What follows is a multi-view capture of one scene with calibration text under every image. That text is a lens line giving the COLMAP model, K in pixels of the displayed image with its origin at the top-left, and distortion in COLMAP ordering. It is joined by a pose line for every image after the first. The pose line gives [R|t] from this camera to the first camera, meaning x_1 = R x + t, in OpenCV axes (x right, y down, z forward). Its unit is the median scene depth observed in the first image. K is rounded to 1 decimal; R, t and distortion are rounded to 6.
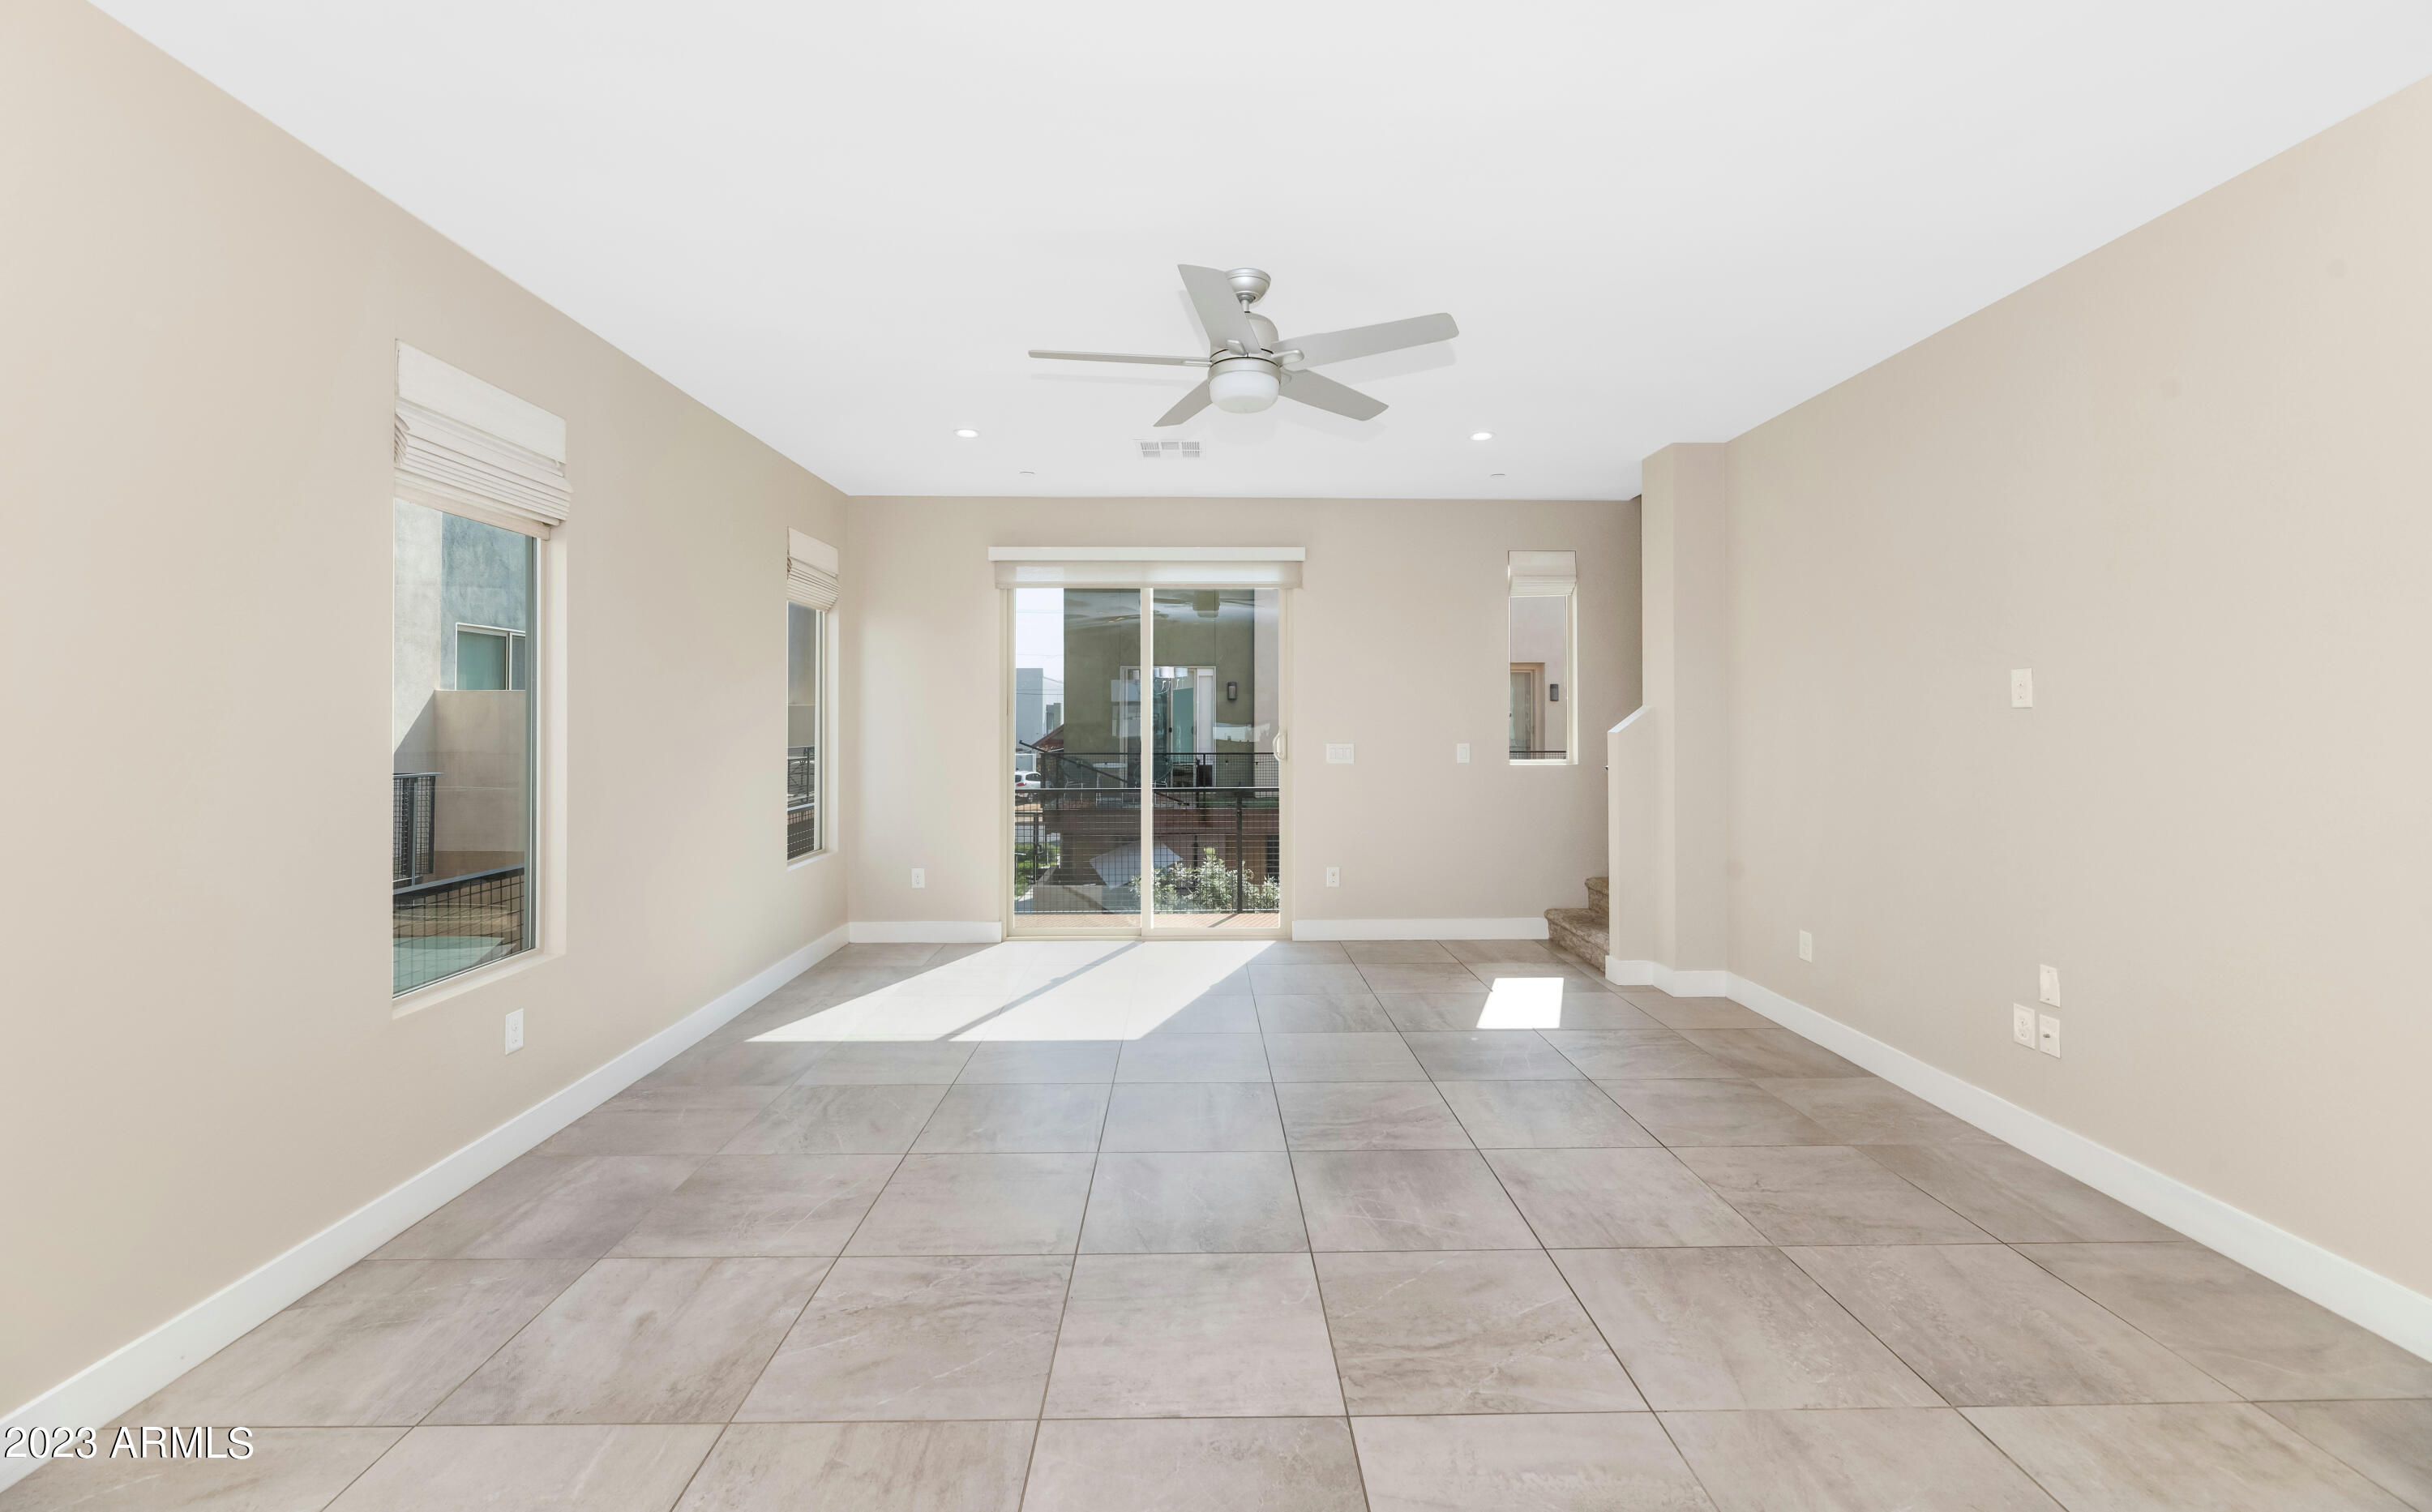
lens RADIAL K [[993.6, 0, 1204.2], [0, 993.6, 713.1], [0, 0, 1]] dist [-0.002771, -0.000064]
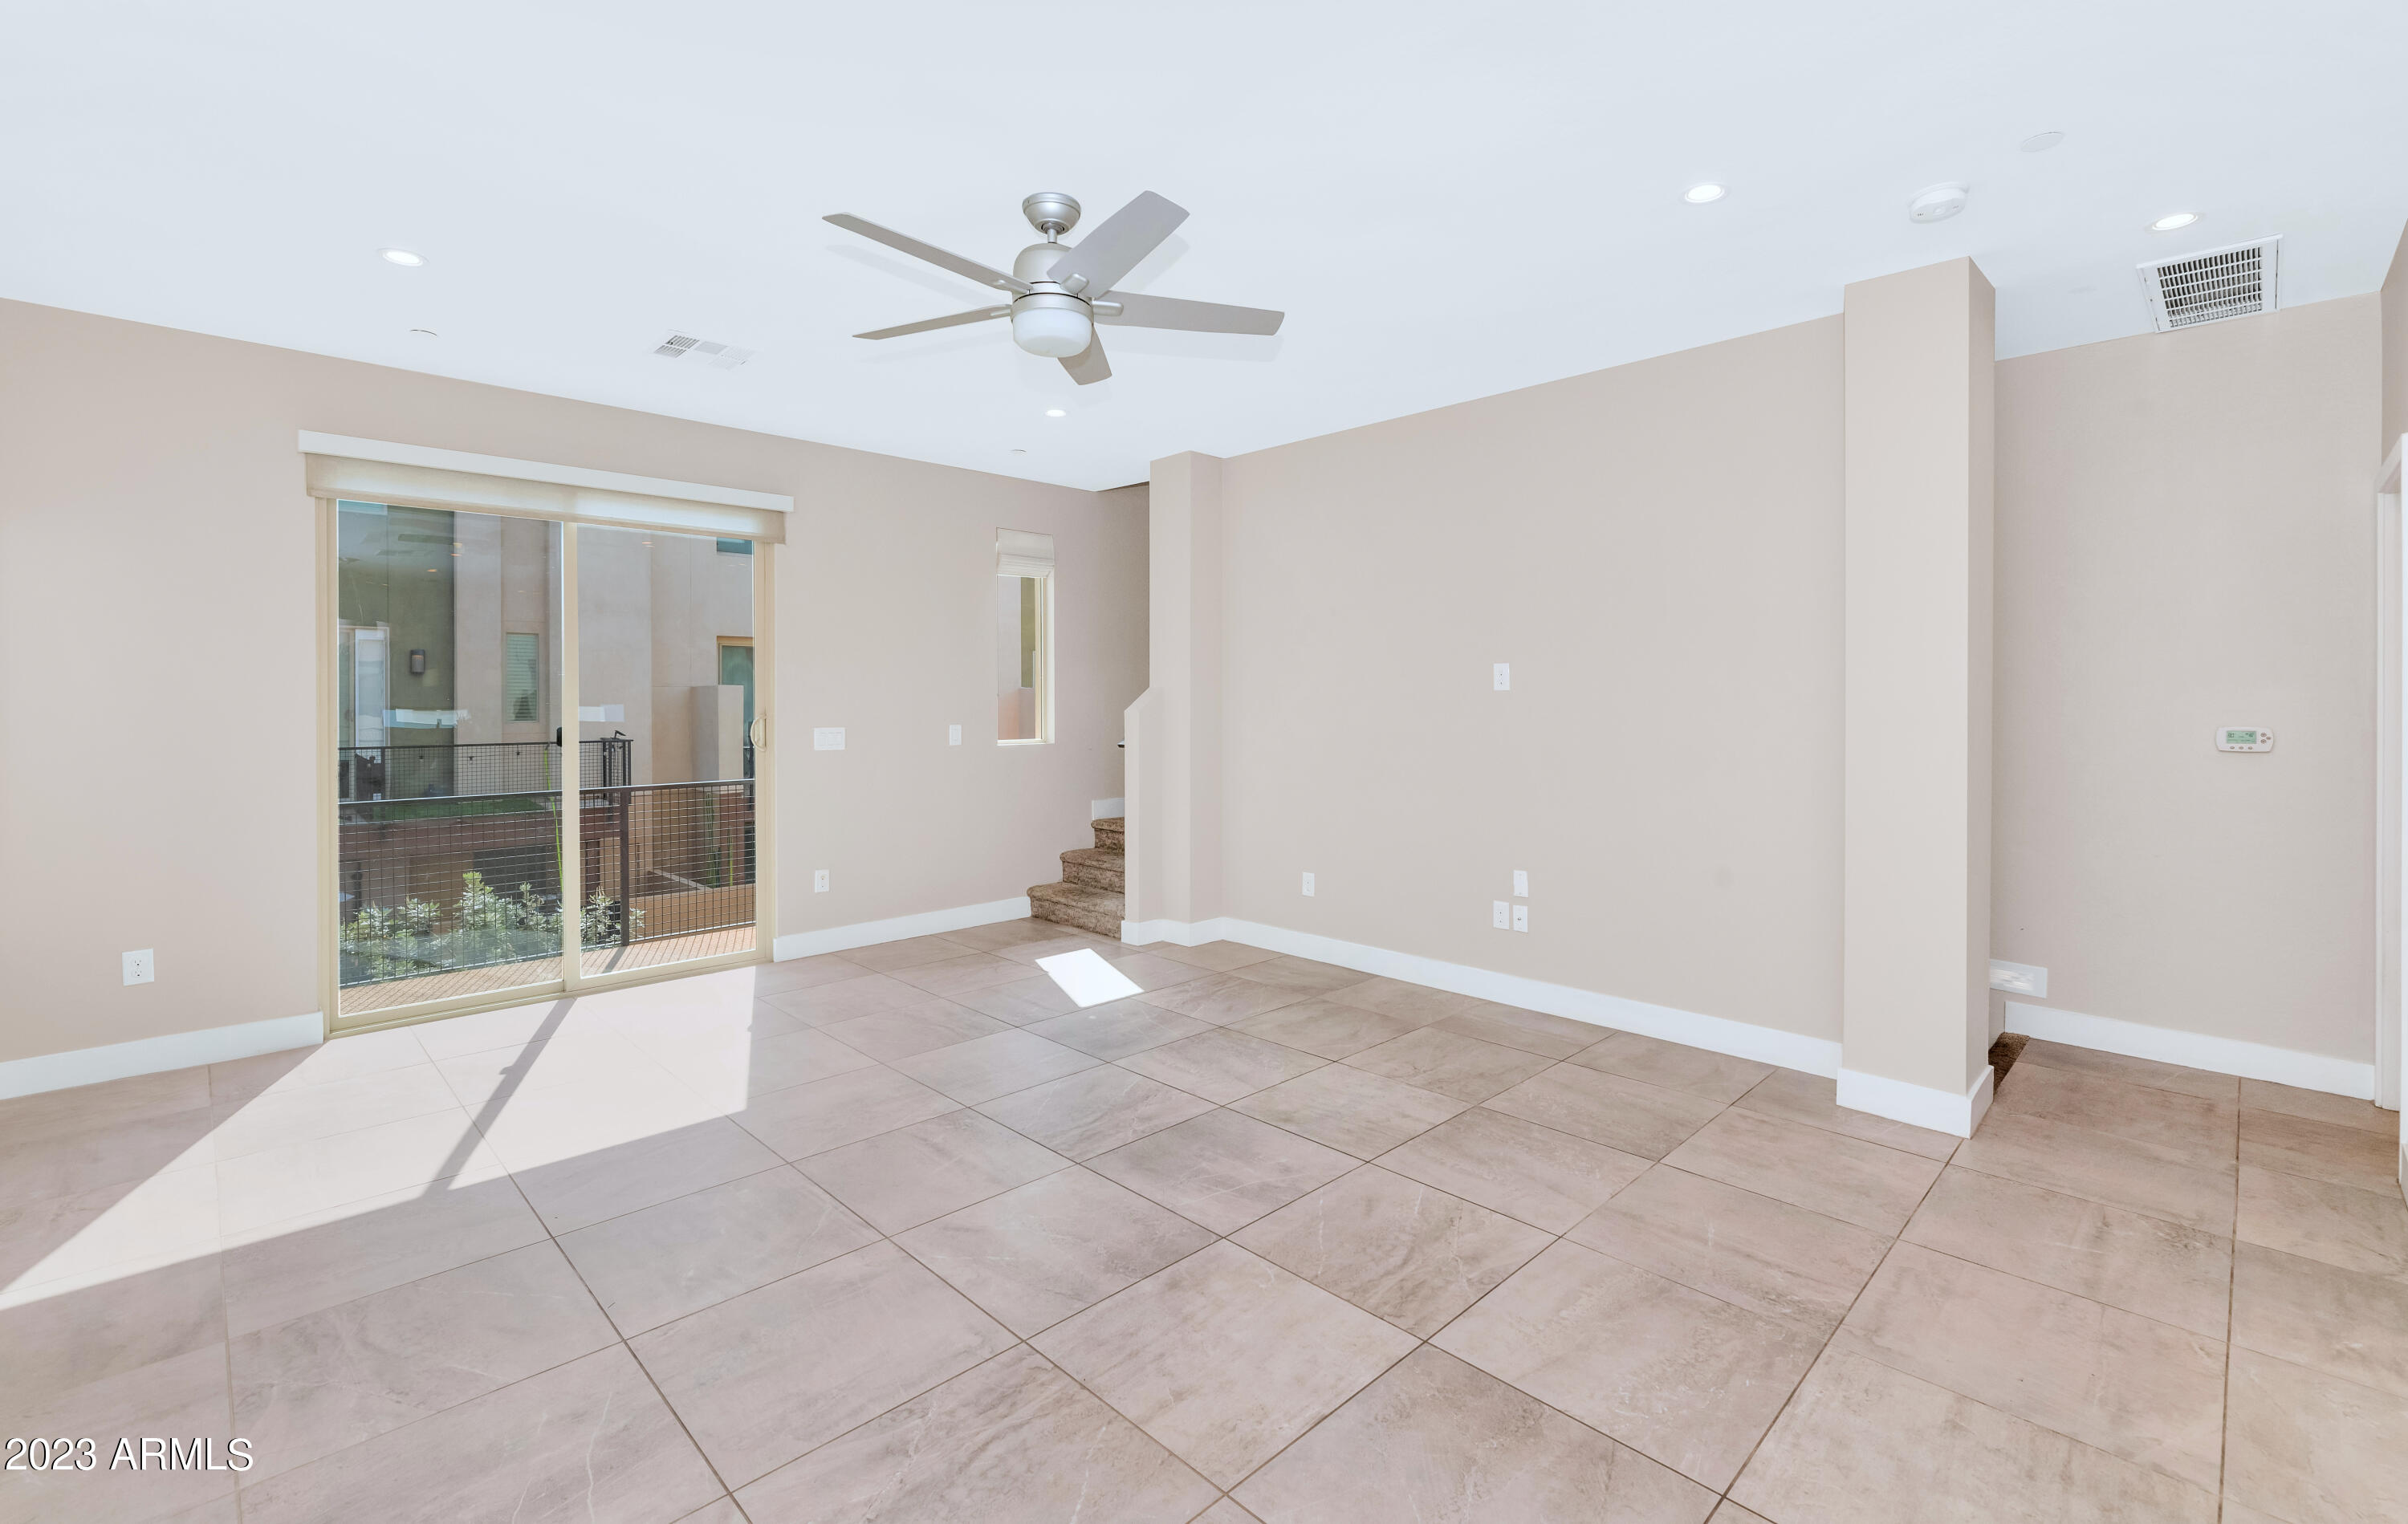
lens RADIAL K [[1035.9, 0, 1217.3], [0, 1035.9, 714.5], [0, 0, 1]] dist [-0.002664, -0.000140]
pose [[0.722697, -0.010980, 0.691078, -0.493483], [-0.003347, 0.999806, 0.019386, 0.001027], [-0.691157, -0.016323, 0.722520, 0.217739]]
